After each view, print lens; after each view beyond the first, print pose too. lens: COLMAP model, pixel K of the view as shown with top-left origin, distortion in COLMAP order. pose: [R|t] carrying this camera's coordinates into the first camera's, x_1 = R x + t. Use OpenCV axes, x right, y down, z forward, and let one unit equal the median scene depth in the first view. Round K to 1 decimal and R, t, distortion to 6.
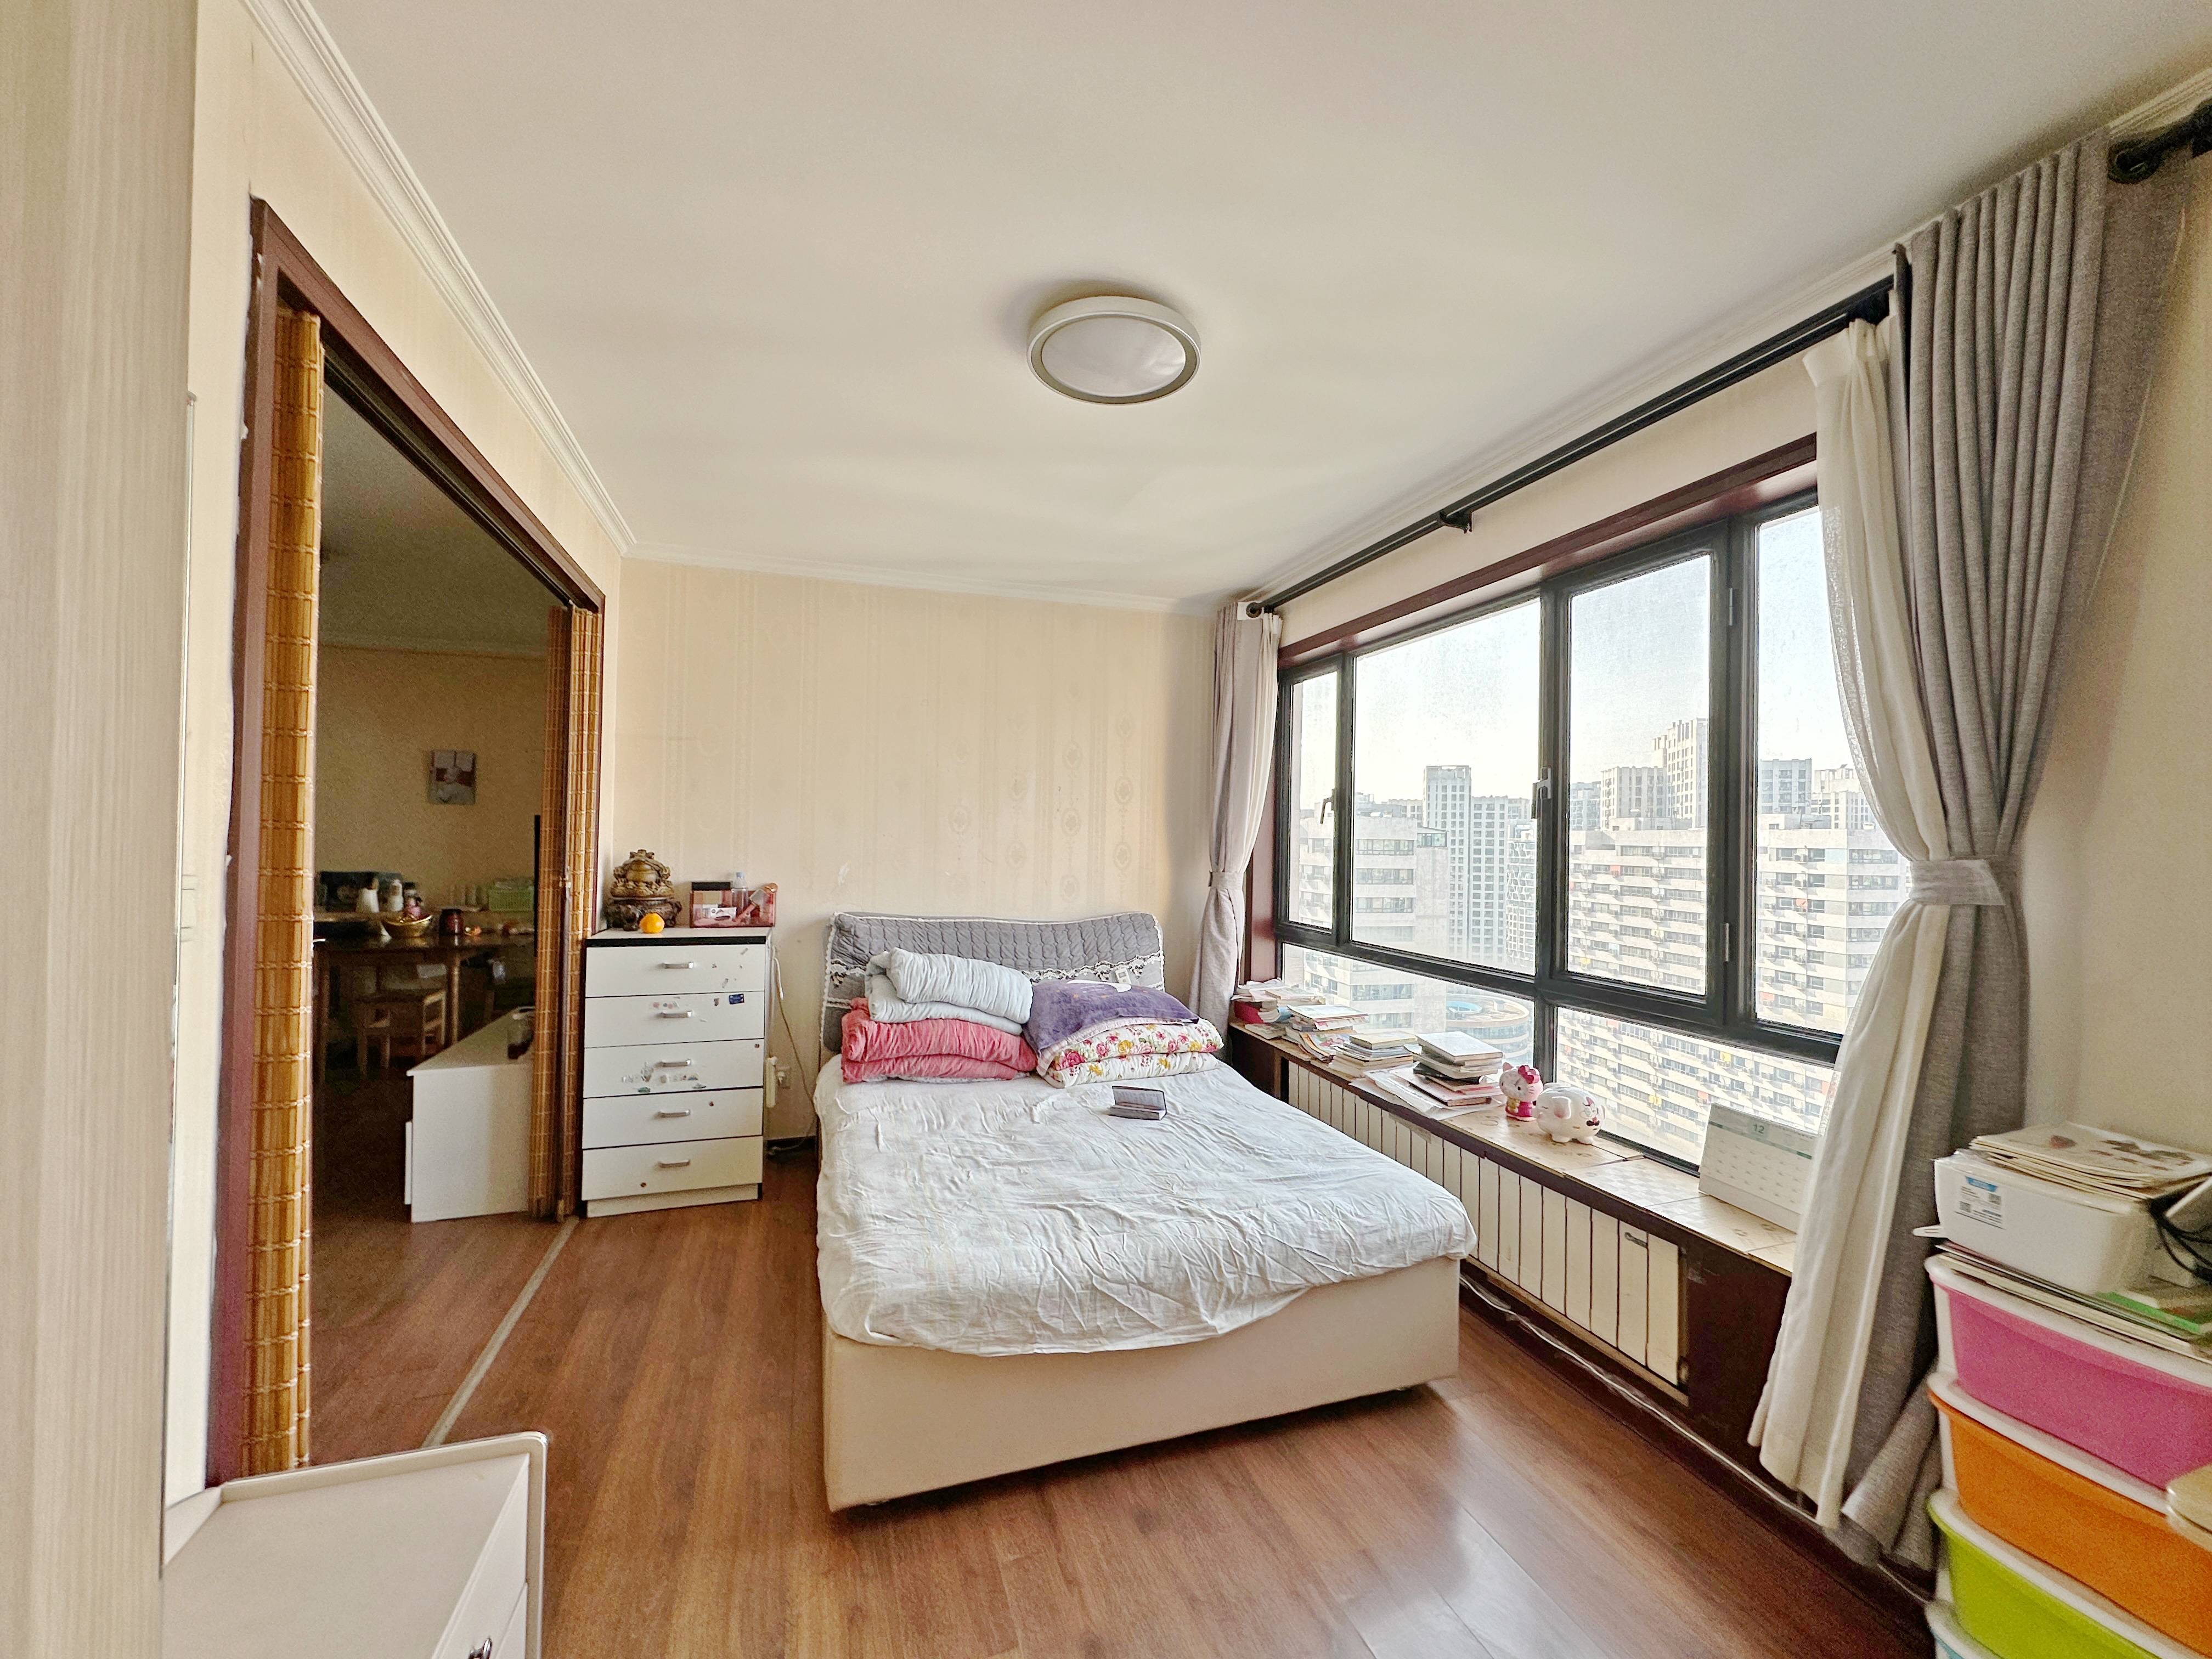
lens RADIAL K [[875.2, 0, 1106.8], [0, 875.2, 832.5], [0, 0, 1]] dist [-0.001881, 0.000707]
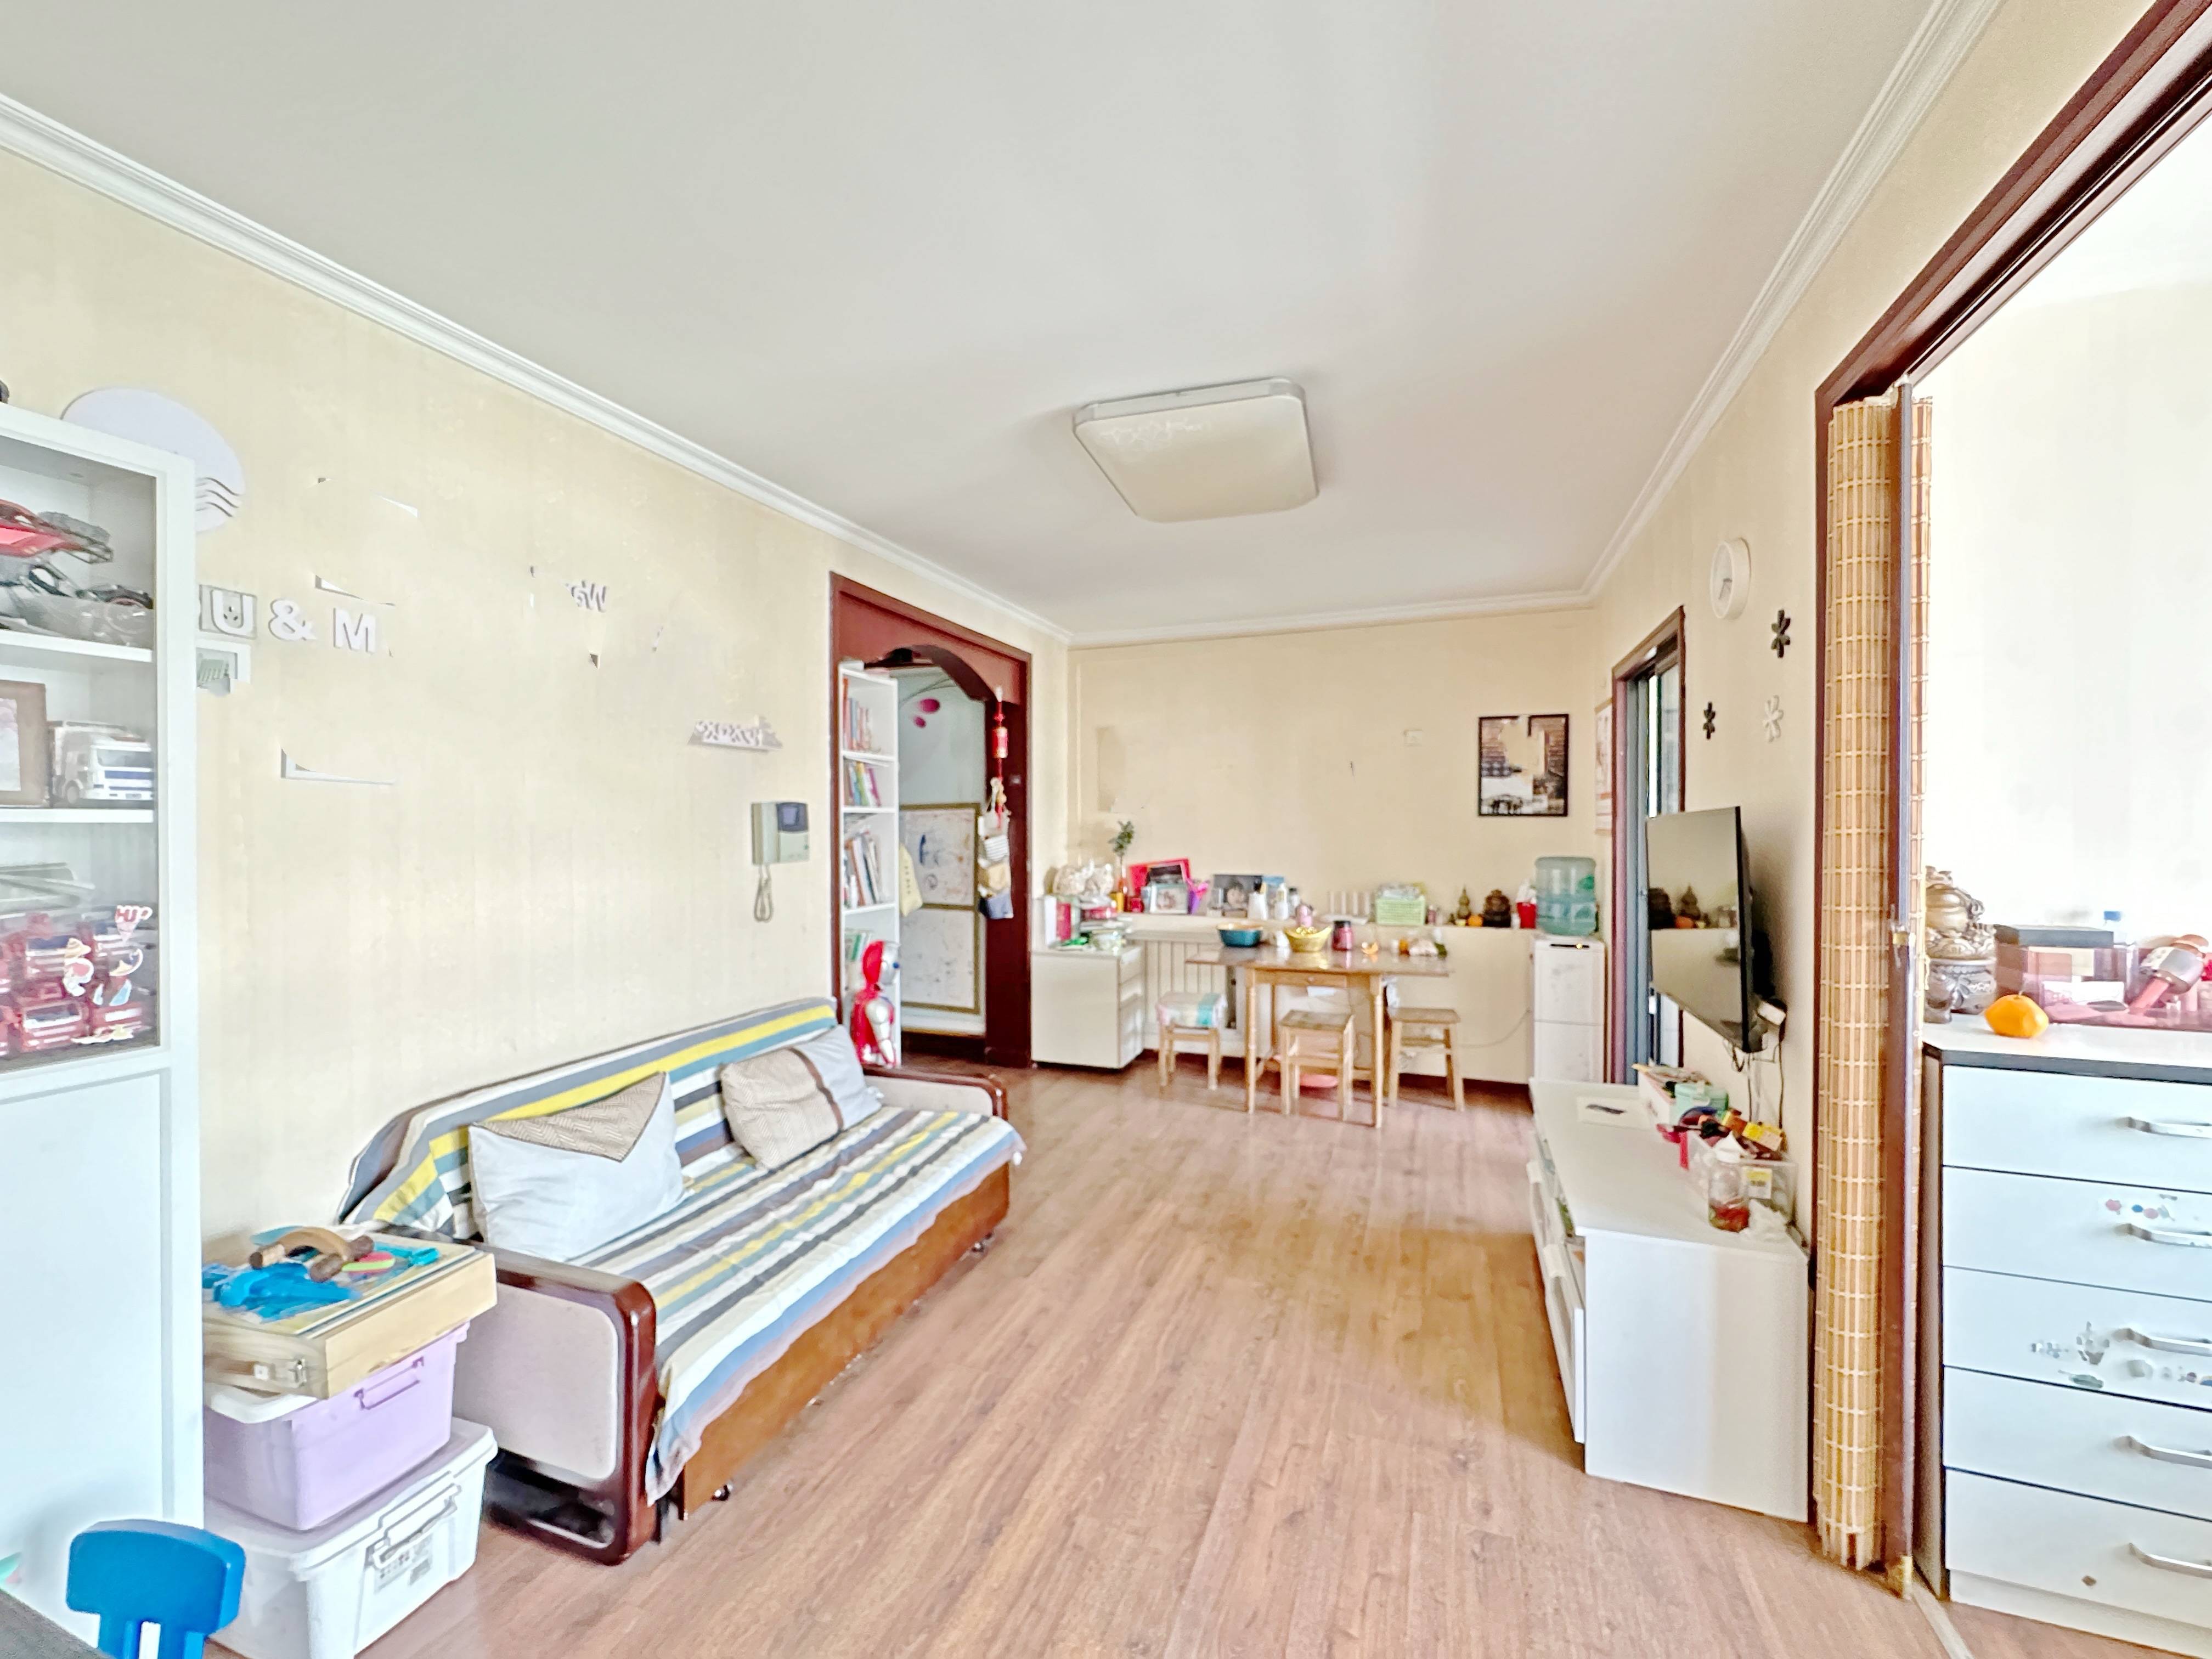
lens RADIAL K [[875.2, 0, 1121.6], [0, 875.2, 829.9], [0, 0, 1]] dist [-0.001881, 0.000707]
pose [[0.786127, -0.012811, -0.617933, -0.404525], [0.019587, 0.999799, 0.004191, -0.009630], [0.617755, -0.015398, 0.786220, 0.196018]]
